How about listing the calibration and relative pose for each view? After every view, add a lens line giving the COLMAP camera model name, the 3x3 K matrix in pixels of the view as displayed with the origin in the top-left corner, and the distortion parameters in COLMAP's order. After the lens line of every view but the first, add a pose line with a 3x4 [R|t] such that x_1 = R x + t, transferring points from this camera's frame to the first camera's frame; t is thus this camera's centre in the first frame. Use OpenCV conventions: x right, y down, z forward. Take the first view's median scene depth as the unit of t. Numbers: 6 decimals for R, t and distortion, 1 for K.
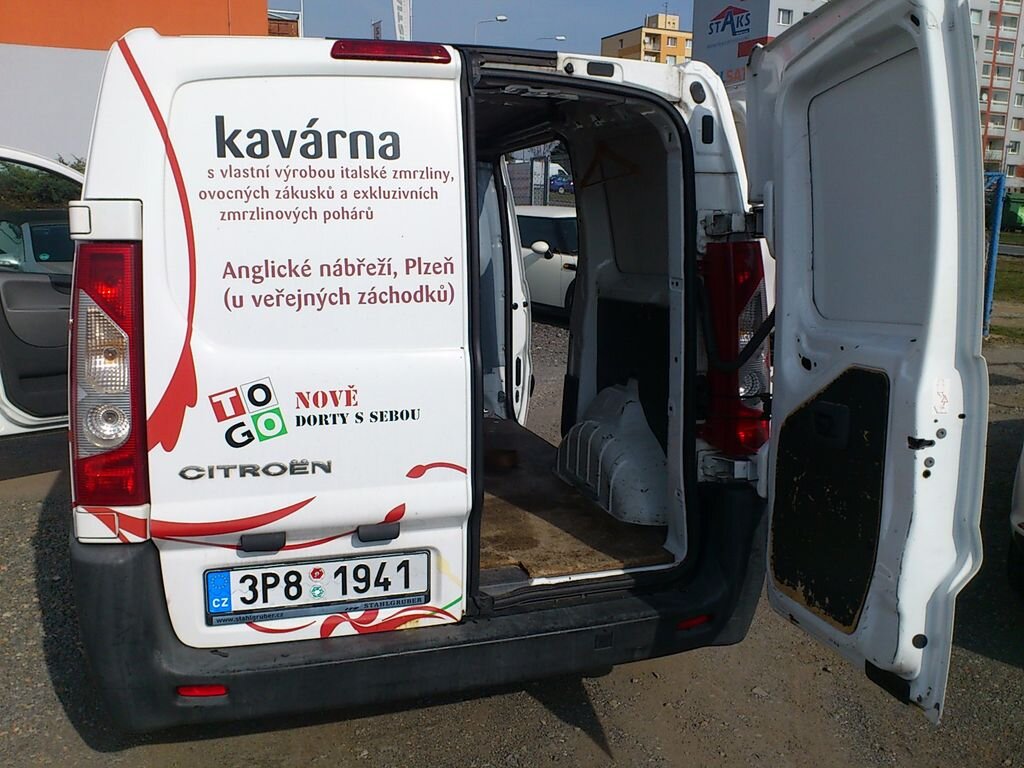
lens RADIAL K [[929.9, 0, 519.9], [0, 929.9, 388.1], [0, 0, 1]] dist [0.010672, -0.019183]
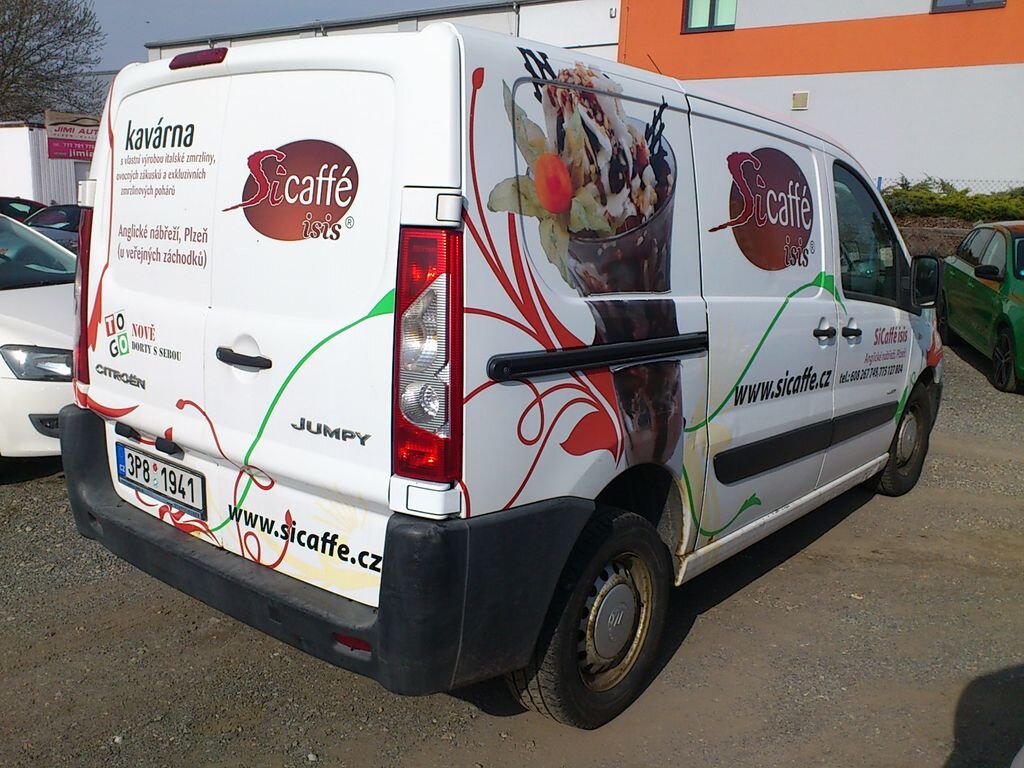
lens RADIAL K [[929.9, 0, 519.9], [0, 929.9, 388.1], [0, 0, 1]] dist [0.010672, -0.019183]
pose [[0.540864, 0.169953, -0.823761, 1.169445], [-0.186919, 0.979170, 0.079289, -0.113854], [0.820077, 0.111093, 0.561366, 0.708742]]
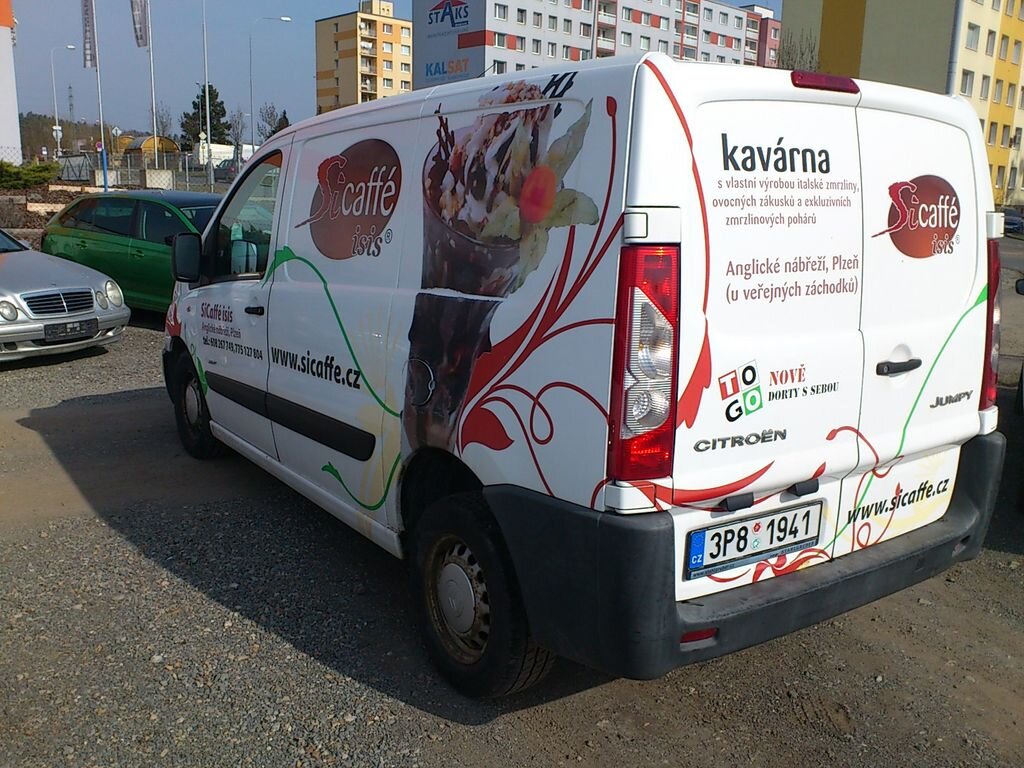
lens RADIAL K [[929.9, 0, 519.9], [0, 929.9, 388.1], [0, 0, 1]] dist [0.010672, -0.019183]
pose [[0.954905, -0.047463, 0.293092, -0.877475], [0.041823, 0.998800, 0.025482, -0.017966], [-0.293950, -0.012075, 0.955744, -0.026159]]
